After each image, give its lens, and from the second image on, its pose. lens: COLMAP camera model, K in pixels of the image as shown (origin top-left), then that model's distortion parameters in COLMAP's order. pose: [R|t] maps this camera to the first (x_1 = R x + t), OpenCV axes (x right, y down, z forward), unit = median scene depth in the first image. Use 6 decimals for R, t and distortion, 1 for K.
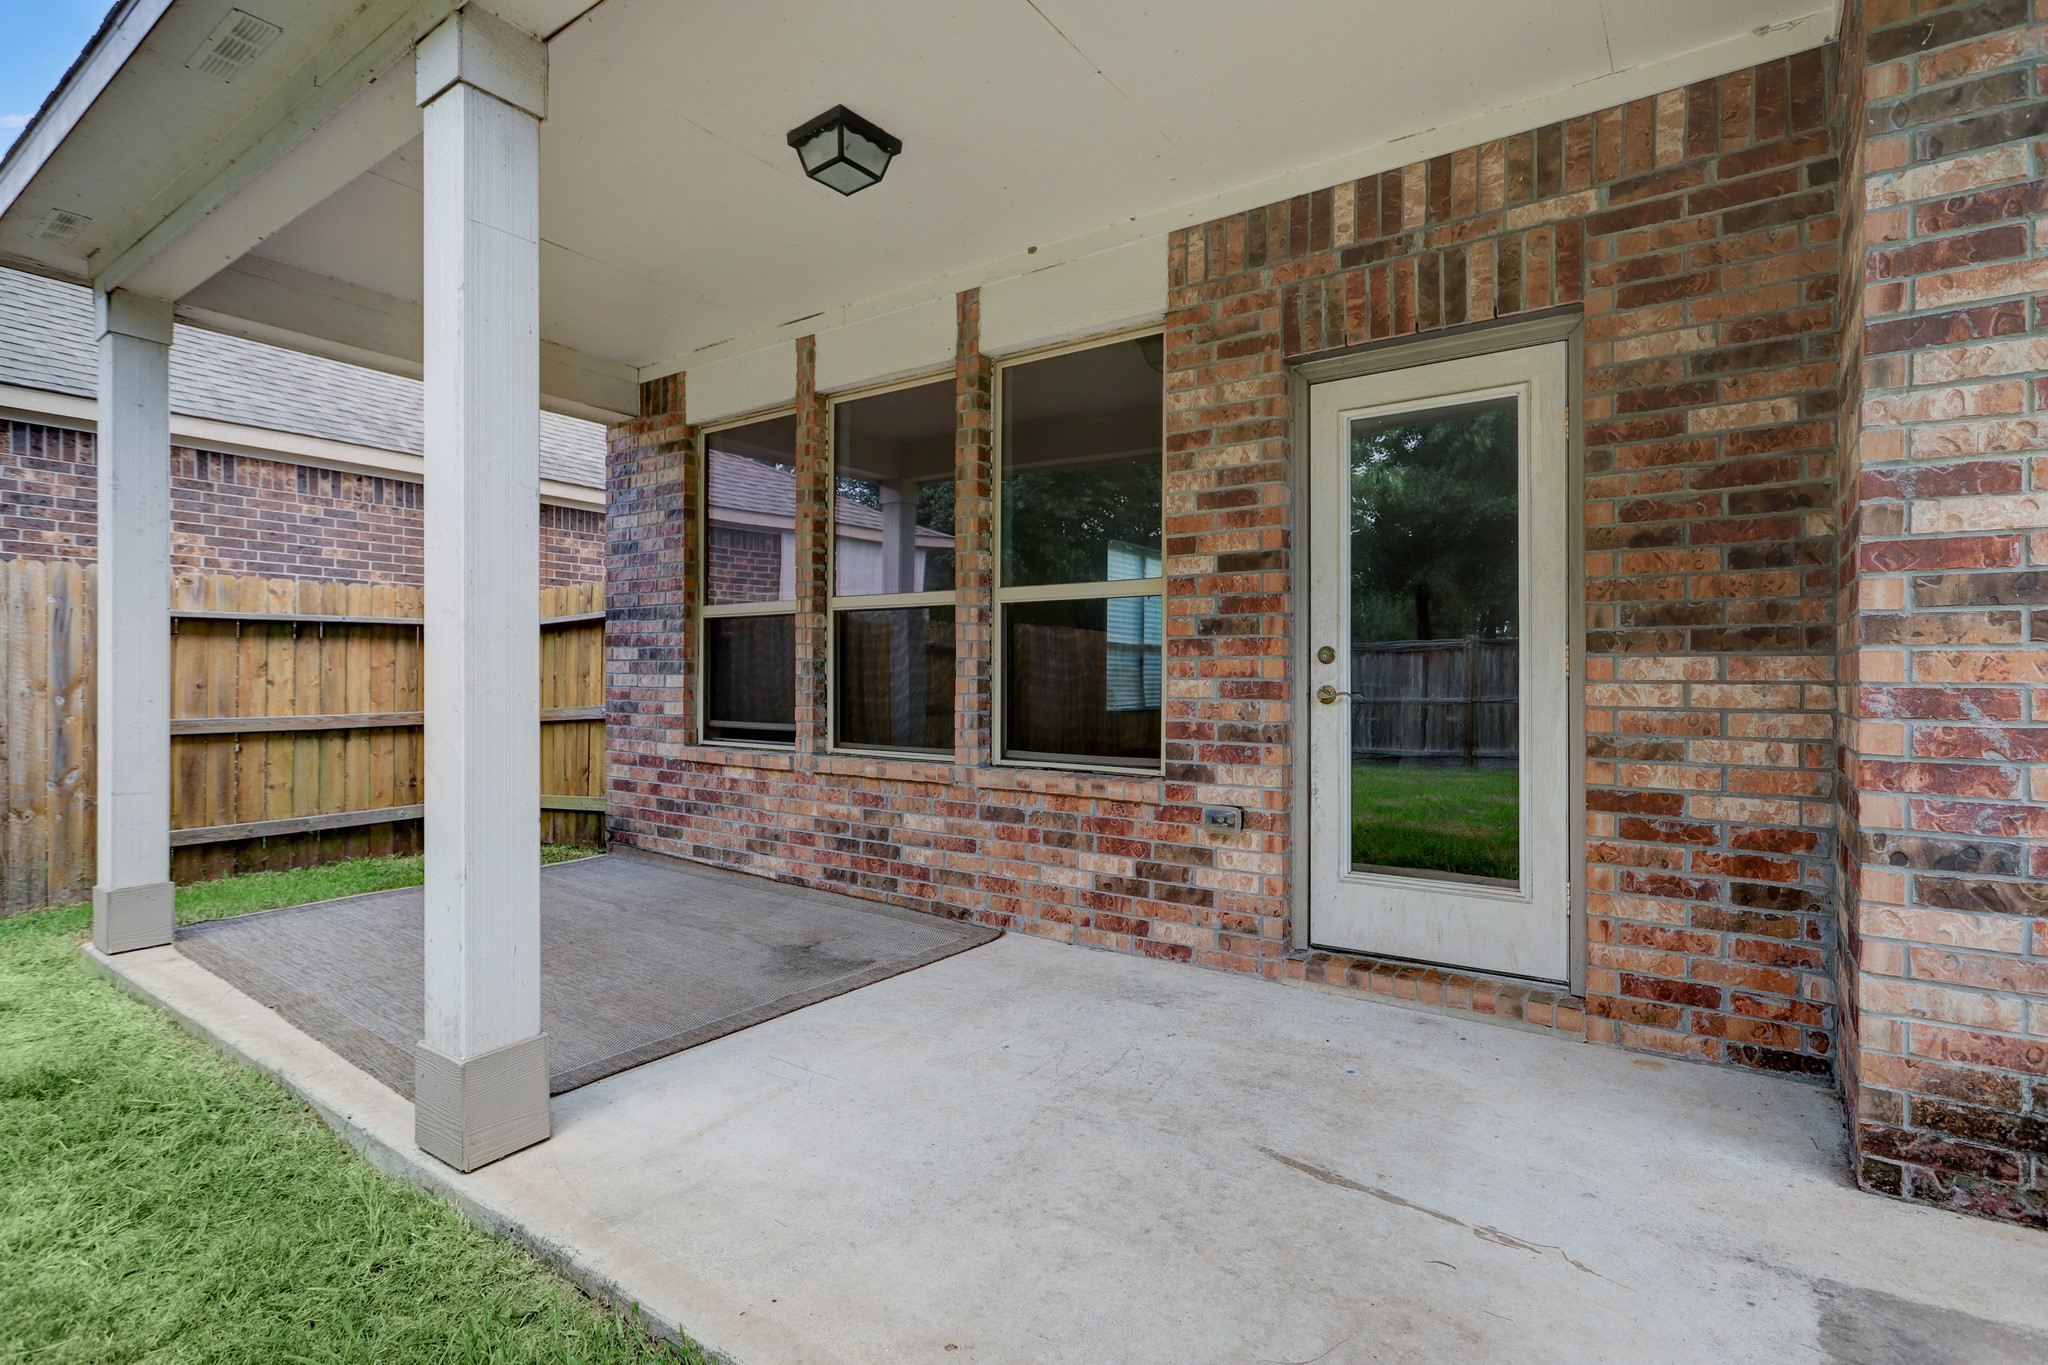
lens RADIAL K [[978.6, 0, 1007.5], [0, 978.6, 673.4], [0, 0, 1]] dist [-0.001764, 0.001811]
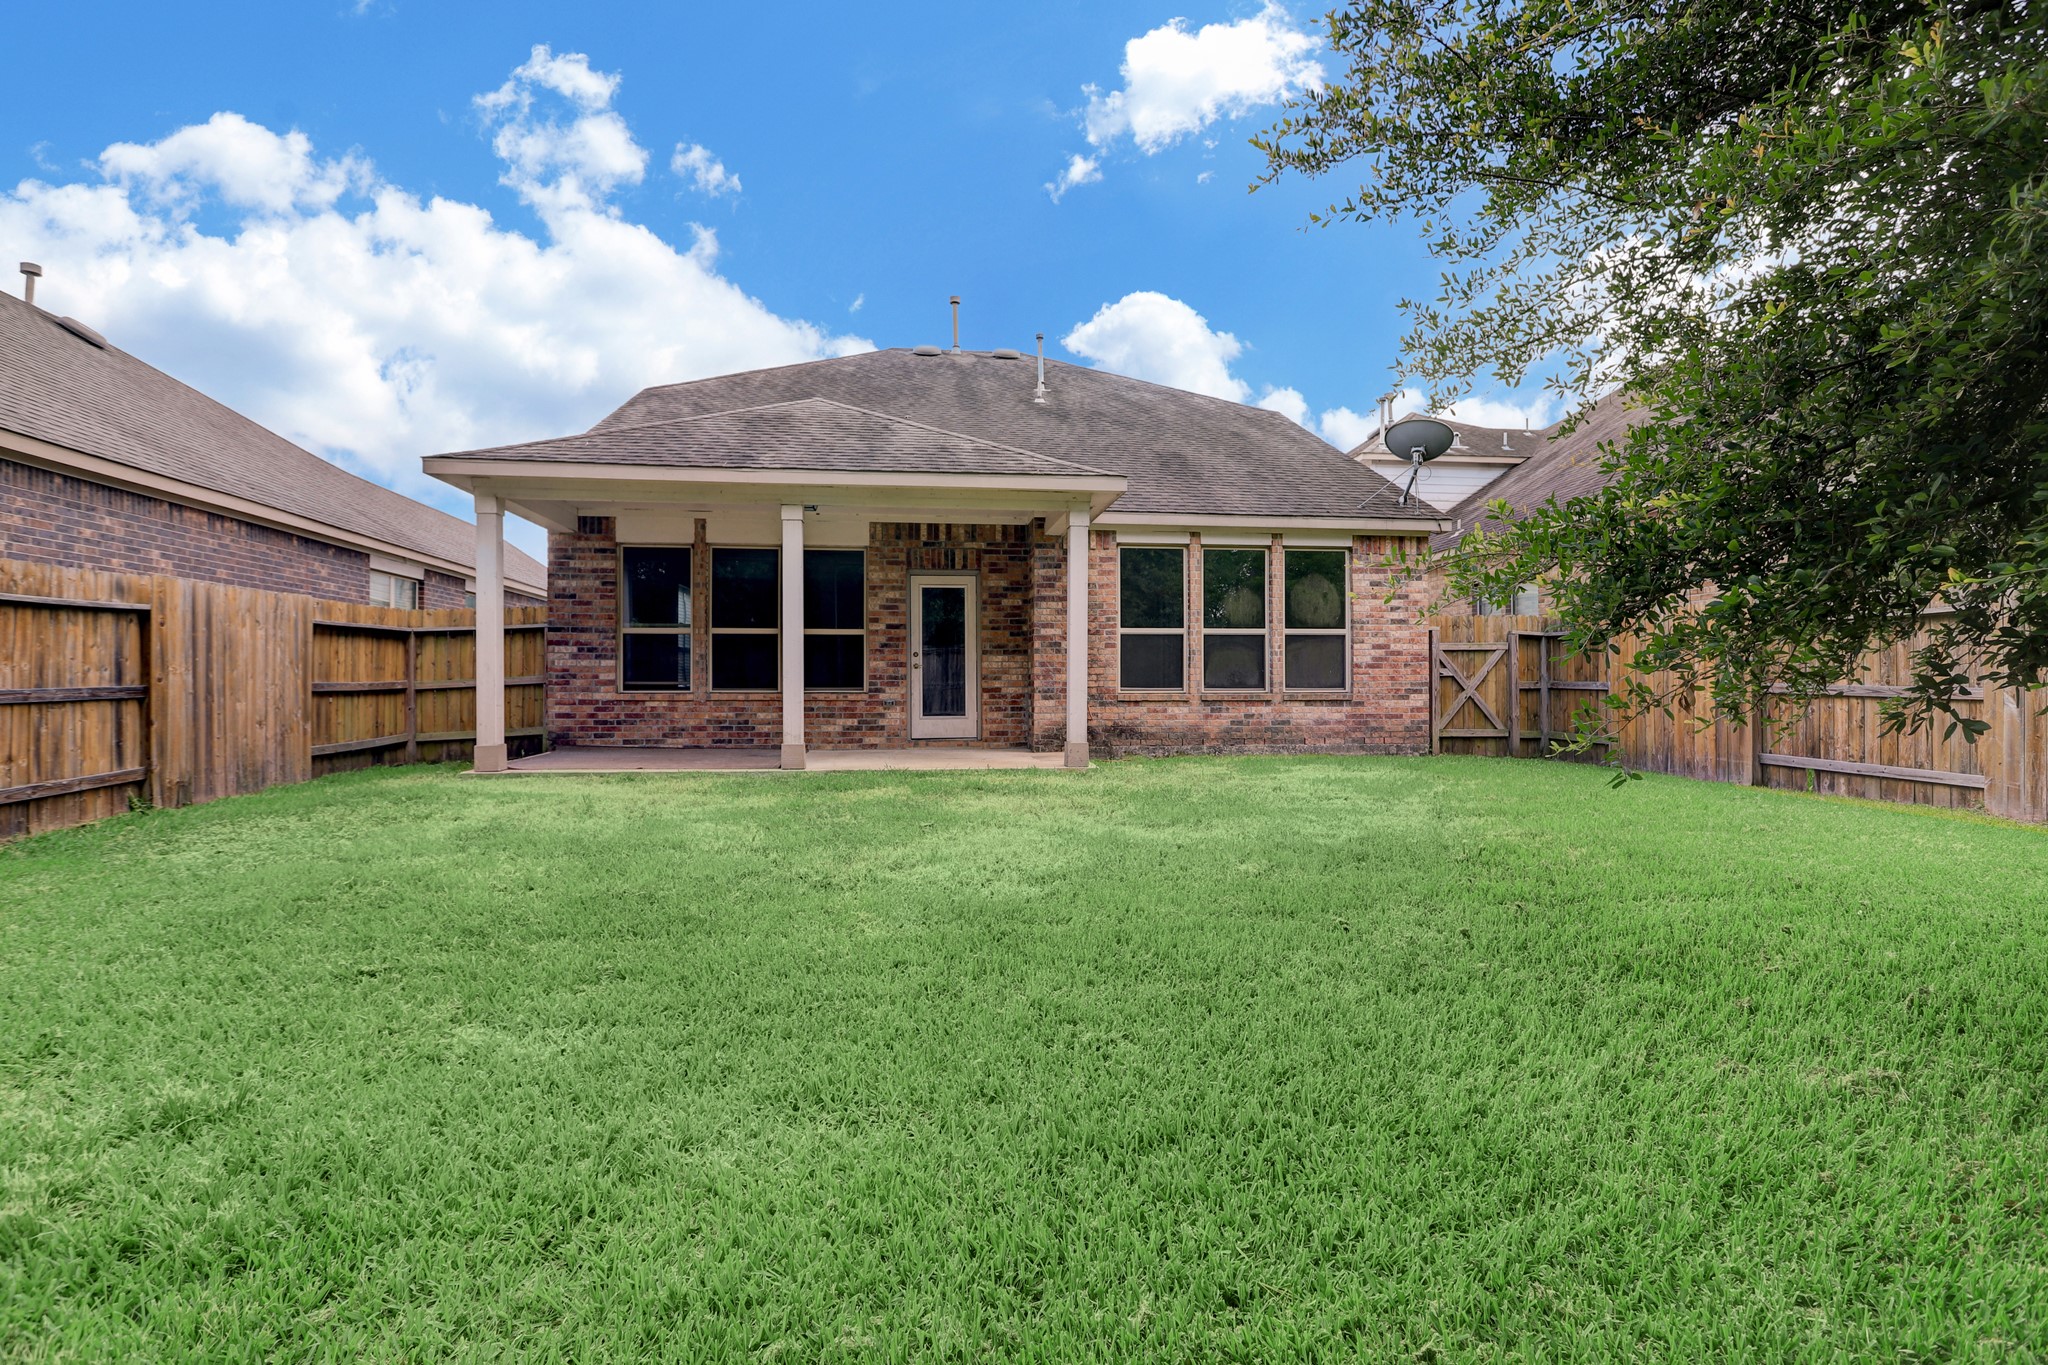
lens RADIAL K [[978.6, 0, 1007.5], [0, 978.6, 673.4], [0, 0, 1]] dist [-0.001764, 0.001811]
pose [[0.741972, 0.001124, 0.670430, -1.692064], [0.000687, 0.999997, -0.002436, 0.054516], [-0.670430, 0.002268, 0.741969, -1.723455]]
